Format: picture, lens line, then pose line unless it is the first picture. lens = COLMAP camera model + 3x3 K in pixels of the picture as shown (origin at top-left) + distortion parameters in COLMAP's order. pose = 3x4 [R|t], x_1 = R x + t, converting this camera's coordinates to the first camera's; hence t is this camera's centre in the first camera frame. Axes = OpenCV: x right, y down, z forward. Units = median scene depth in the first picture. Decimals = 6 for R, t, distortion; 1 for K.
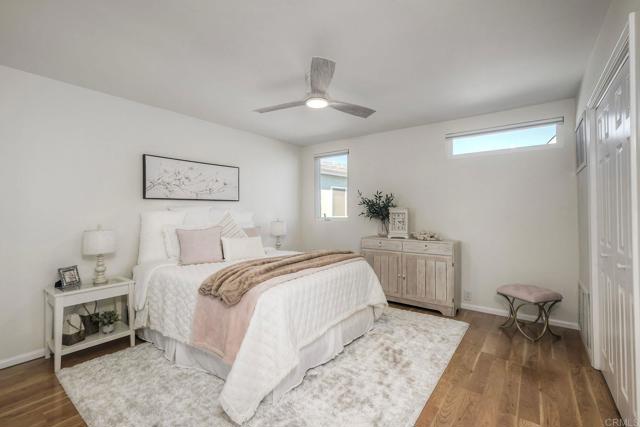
lens RADIAL K [[286.4, 0, 320.5], [0, 286.4, 212.4], [0, 0, 1]] dist [-0.001128, -0.000078]
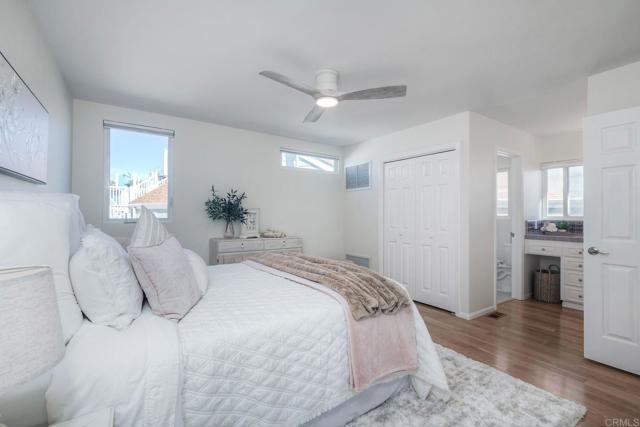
lens RADIAL K [[286.4, 0, 319.1], [0, 286.4, 213.9], [0, 0, 1]] dist [-0.001128, -0.000078]
pose [[0.345185, 0.009543, 0.938486, -0.587563], [-0.014663, 0.999881, -0.004774, 0.005498], [-0.938420, -0.012113, 0.345284, 0.417817]]
